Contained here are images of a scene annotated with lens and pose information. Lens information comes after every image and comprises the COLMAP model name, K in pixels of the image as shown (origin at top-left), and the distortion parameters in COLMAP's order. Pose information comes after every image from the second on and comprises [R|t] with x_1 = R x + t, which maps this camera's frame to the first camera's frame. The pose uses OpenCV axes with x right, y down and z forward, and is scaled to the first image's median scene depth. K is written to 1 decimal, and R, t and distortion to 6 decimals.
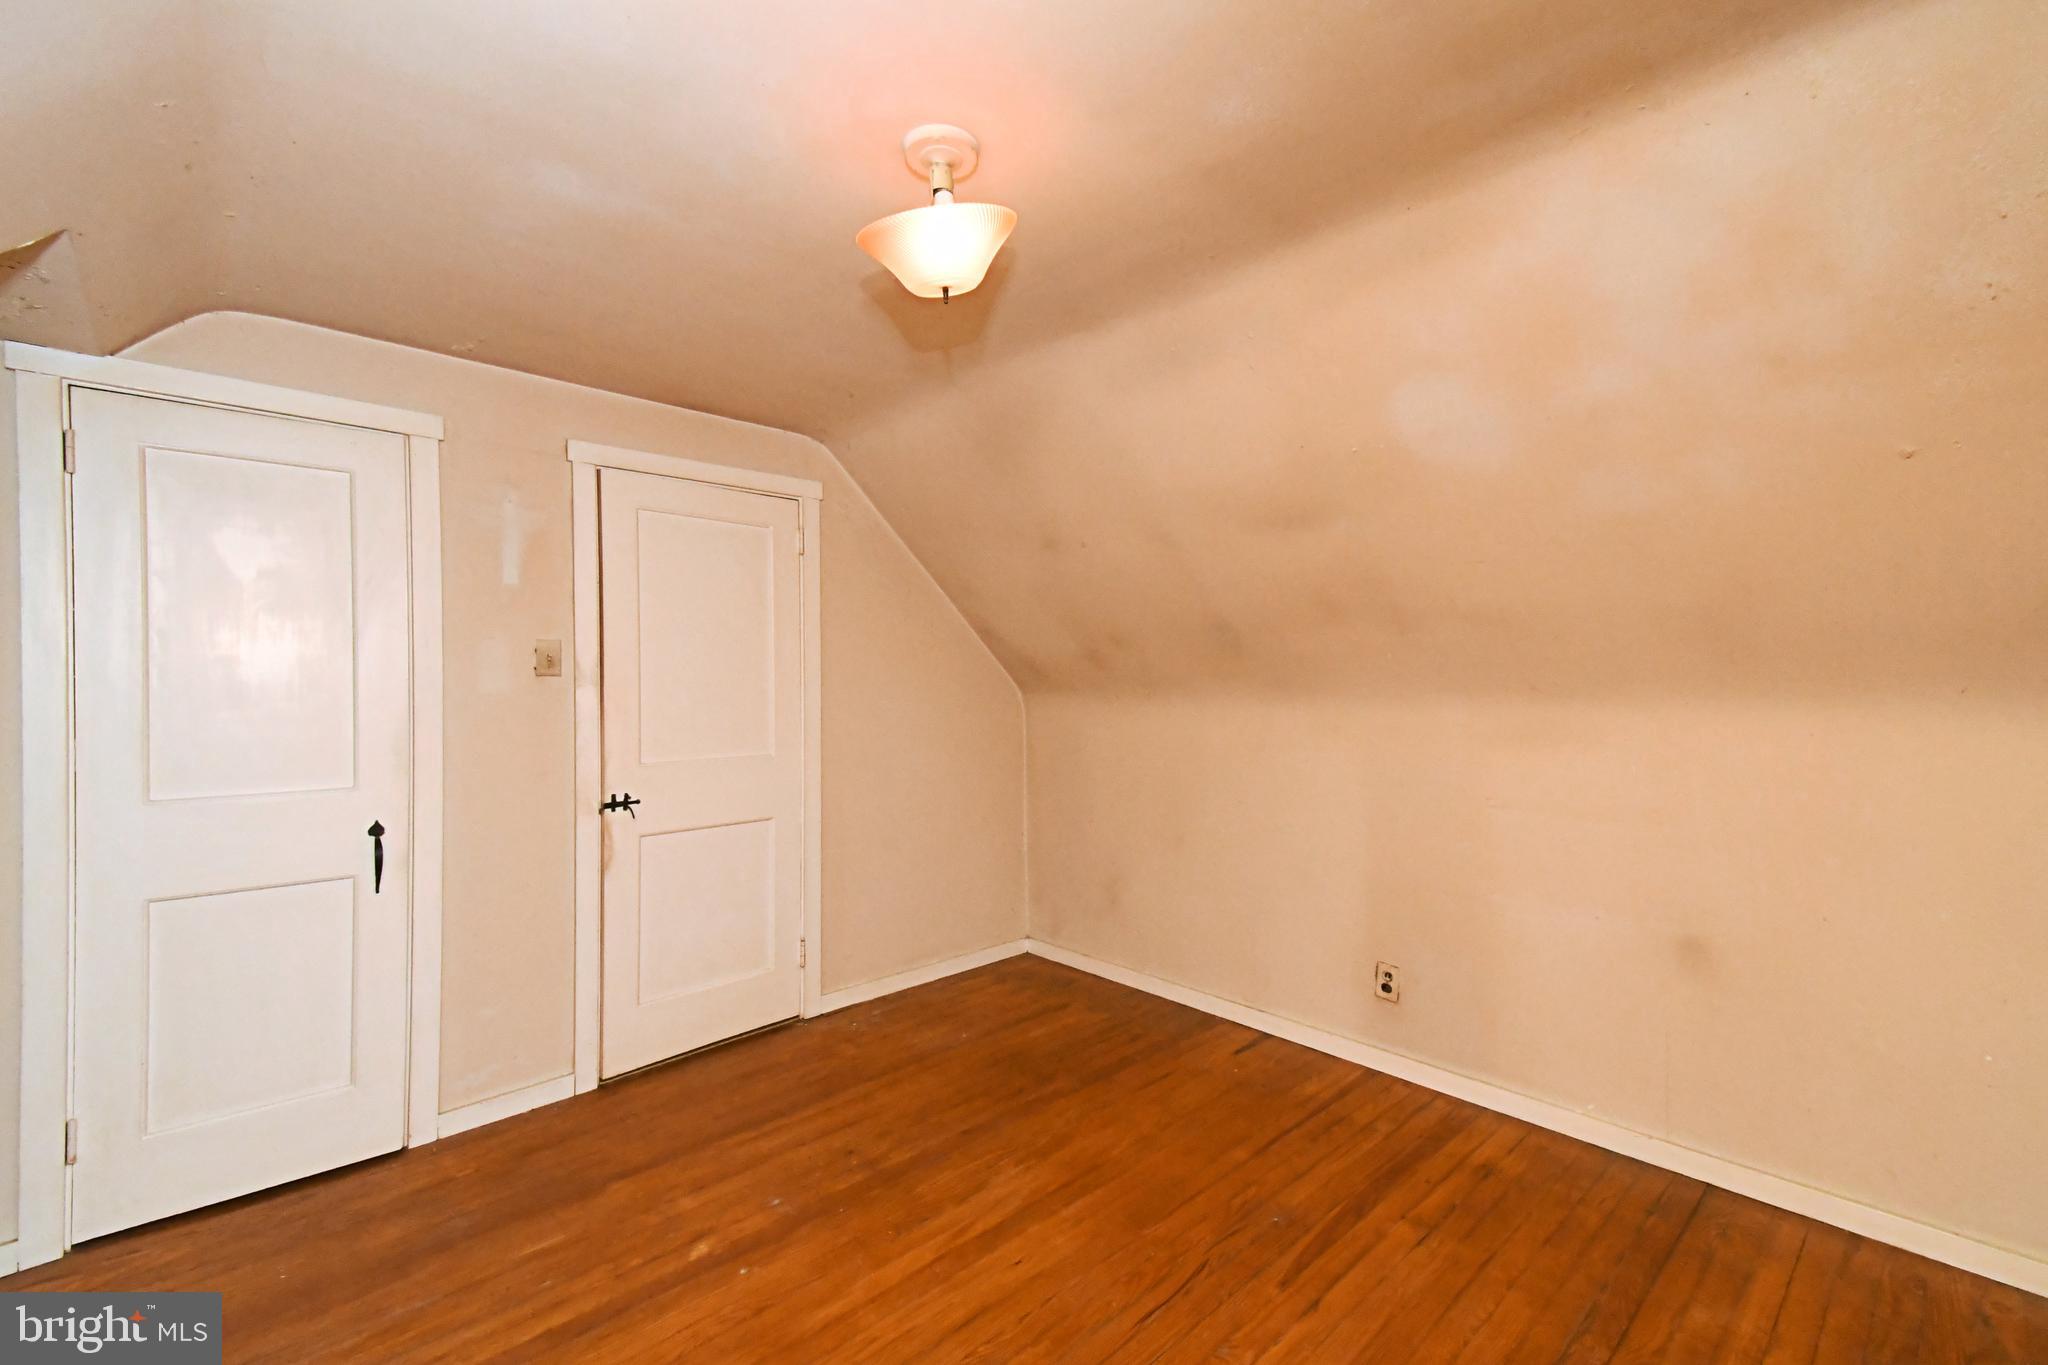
lens RADIAL K [[874.7, 0, 1025.4], [0, 874.7, 679.2], [0, 0, 1]] dist [0.001051, -0.000512]
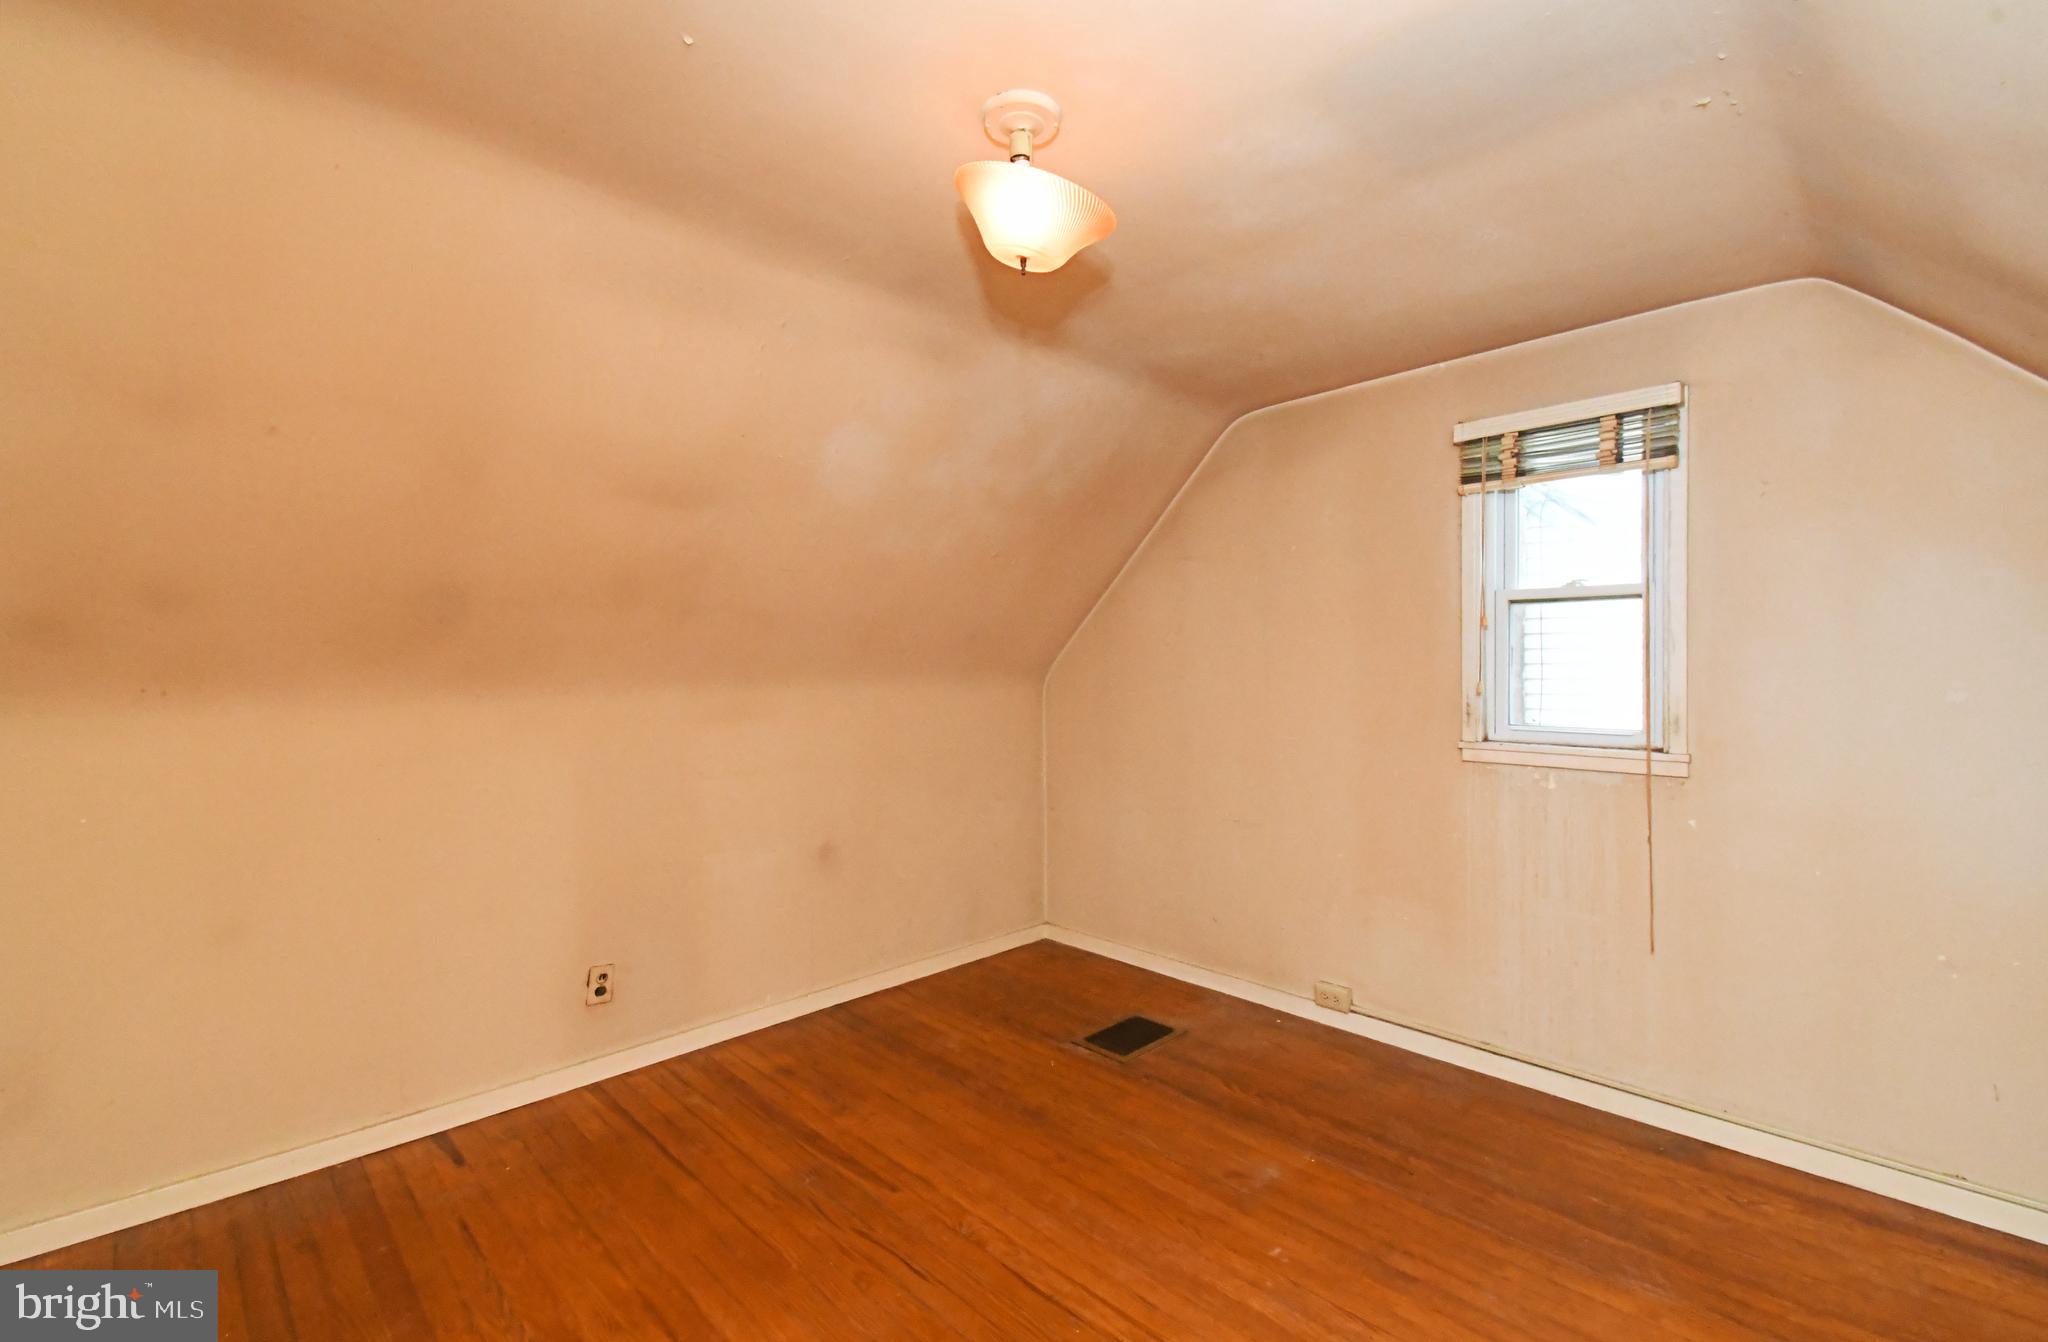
lens RADIAL K [[868.1, 0, 1071.1], [0, 868.1, 671.4], [0, 0, 1]] dist [-0.000950, -0.000775]
pose [[-0.056464, -0.009436, 0.998360, -0.634919], [0.006556, 0.999930, 0.009822, -0.002426], [-0.998383, 0.007099, -0.056398, 0.610527]]
